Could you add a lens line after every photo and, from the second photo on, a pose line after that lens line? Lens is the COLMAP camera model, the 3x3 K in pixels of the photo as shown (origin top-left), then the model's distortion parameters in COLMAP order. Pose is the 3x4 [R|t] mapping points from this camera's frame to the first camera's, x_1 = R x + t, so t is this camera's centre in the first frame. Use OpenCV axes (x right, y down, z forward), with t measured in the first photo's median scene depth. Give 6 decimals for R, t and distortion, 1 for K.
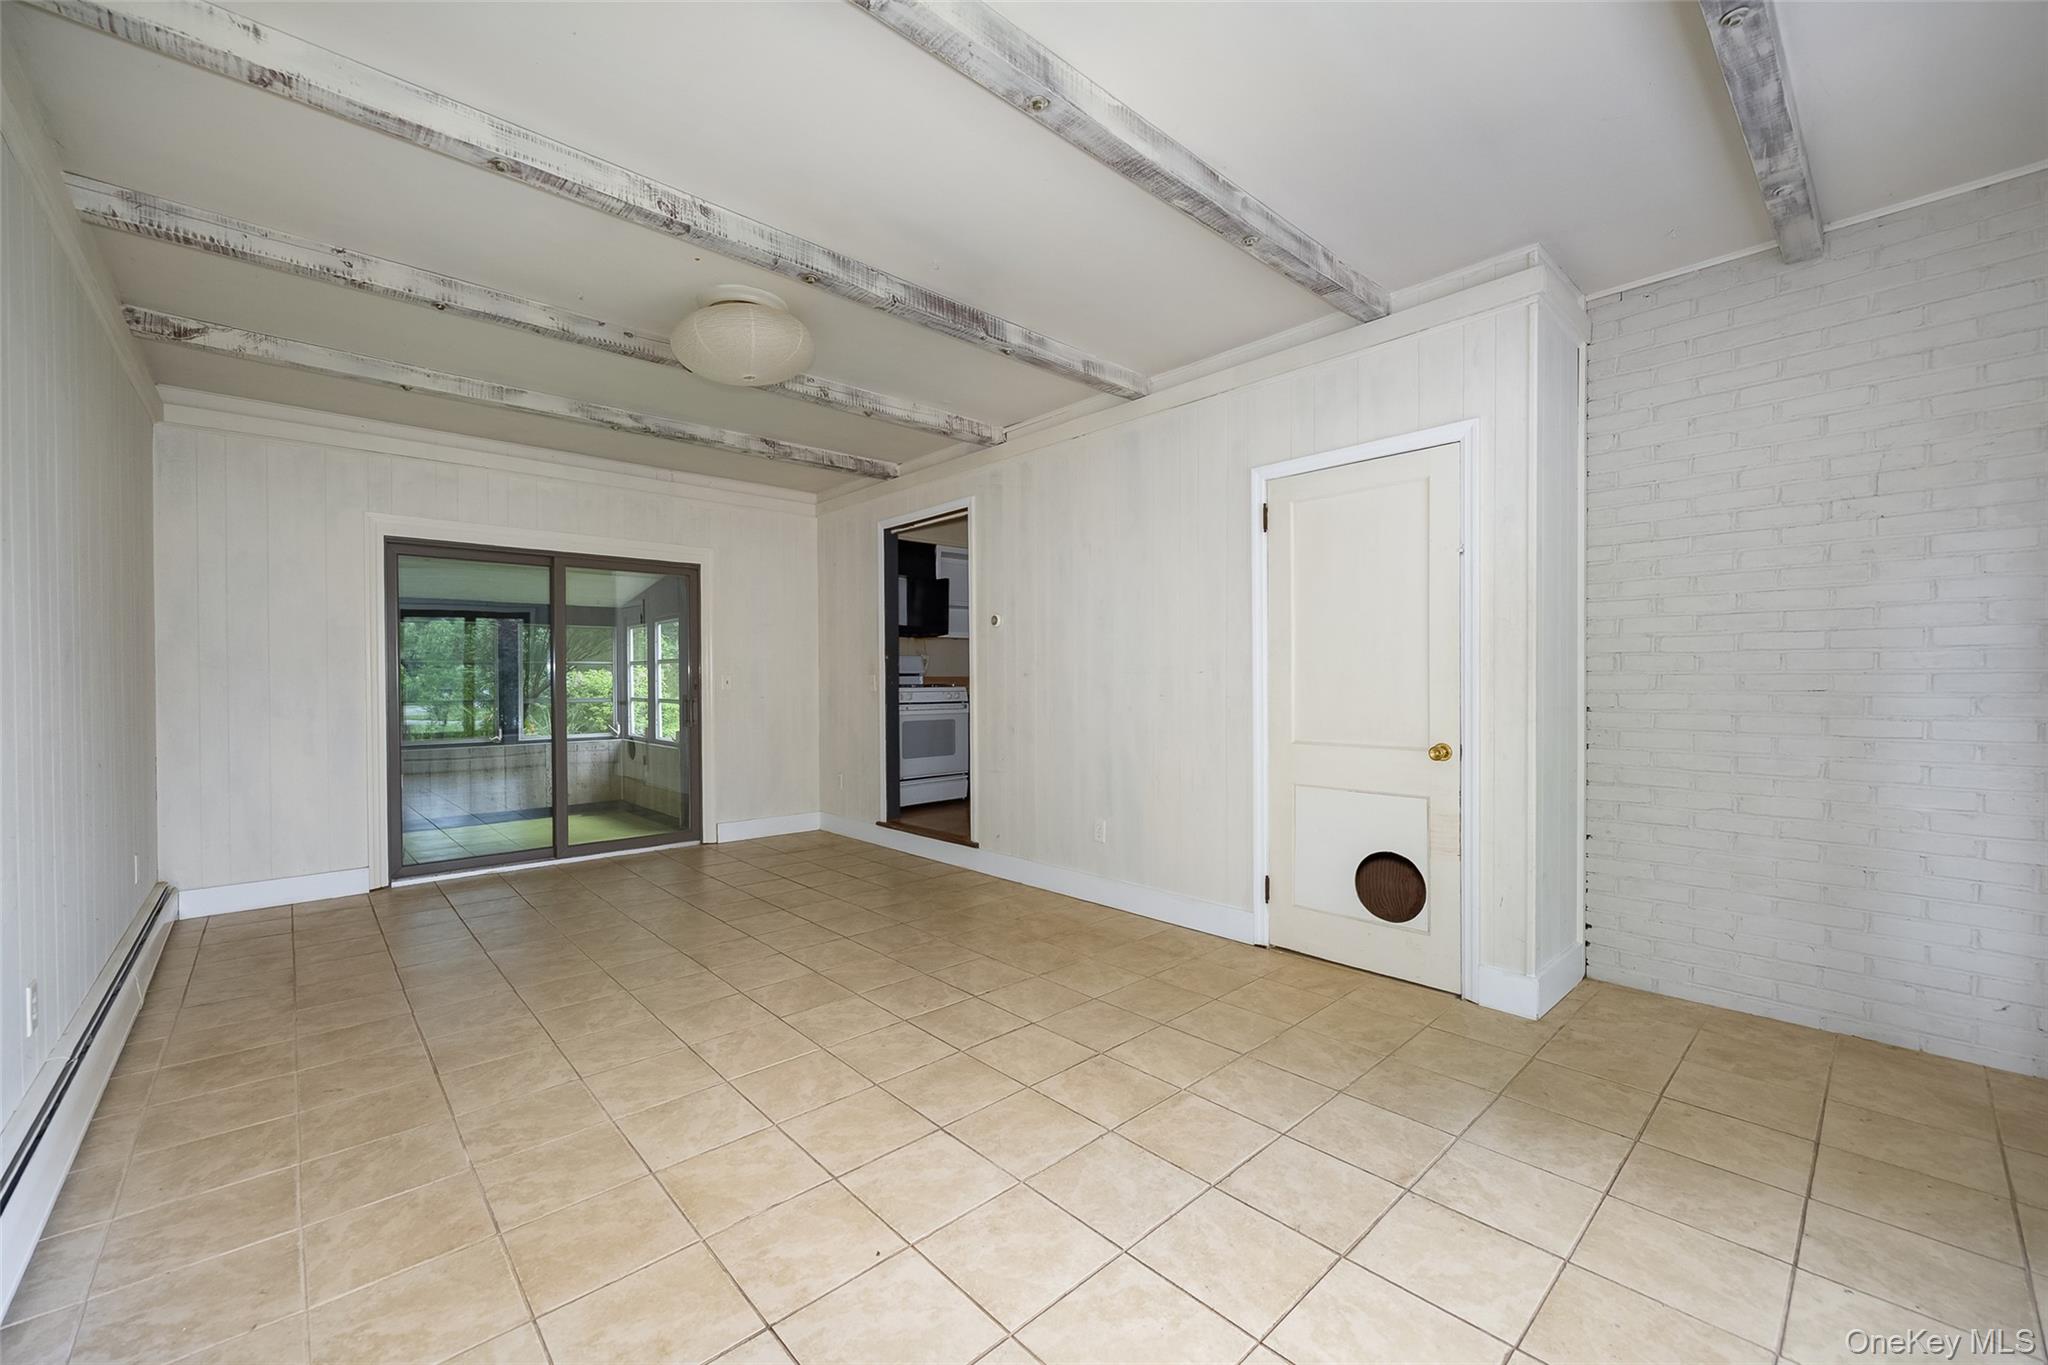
lens RADIAL K [[816.8, 0, 1016.8], [0, 816.8, 685.8], [0, 0, 1]] dist [0.000348, -0.000015]
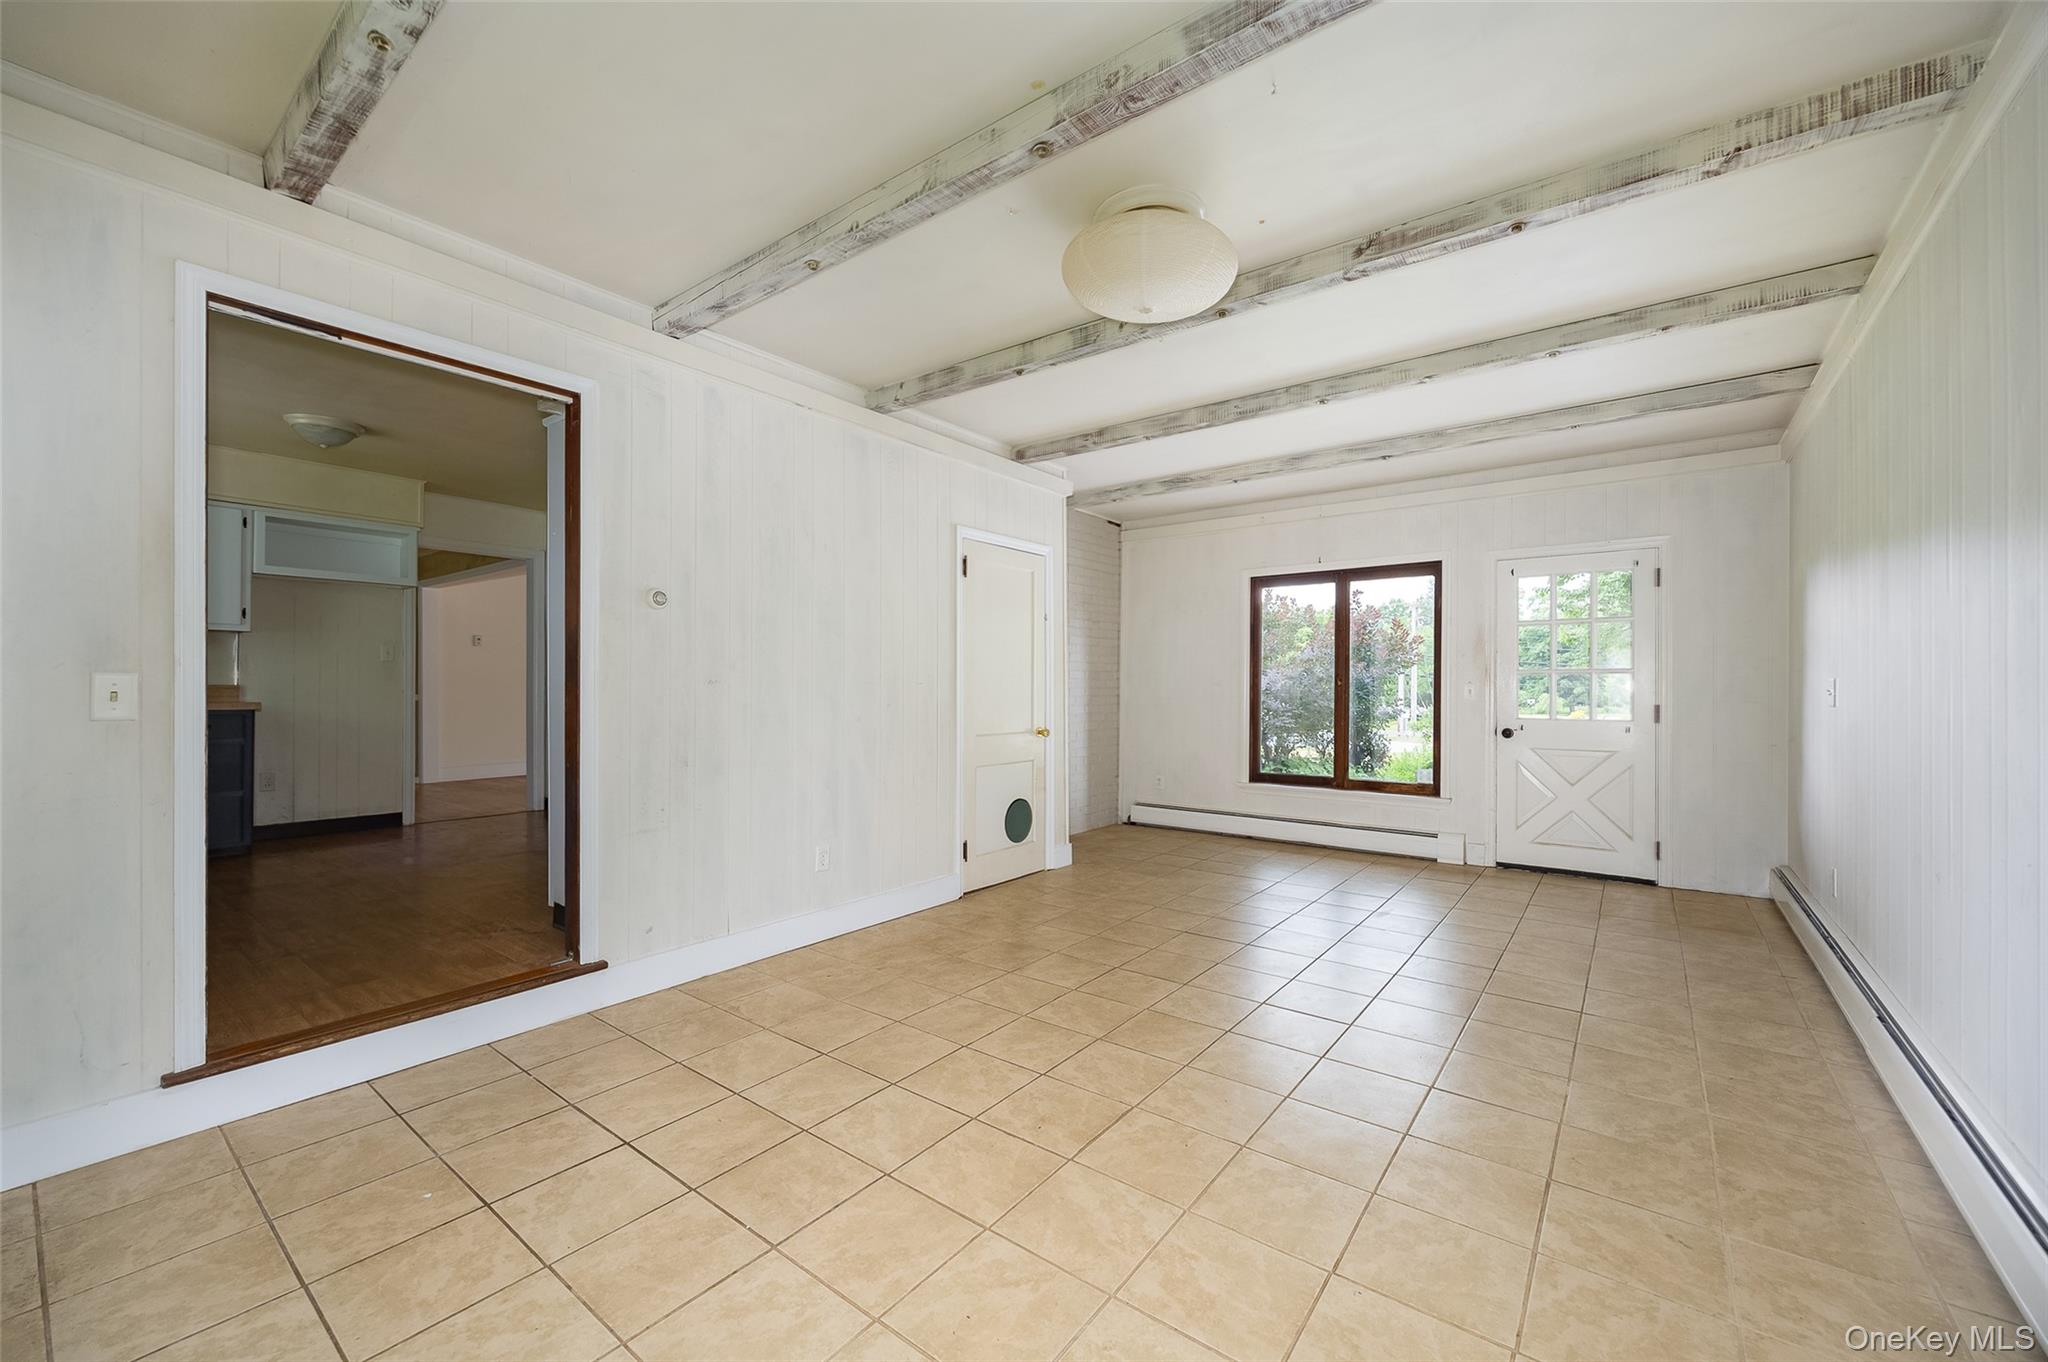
lens RADIAL K [[796.6, 0, 1018.4], [0, 796.6, 675.7], [0, 0, 1]] dist [-0.000377, -0.000067]
pose [[-0.173535, 0.024615, 0.984520, -0.961862], [0.007812, 0.999691, -0.023617, 0.000239], [-0.984797, 0.003593, -0.173674, 1.132124]]
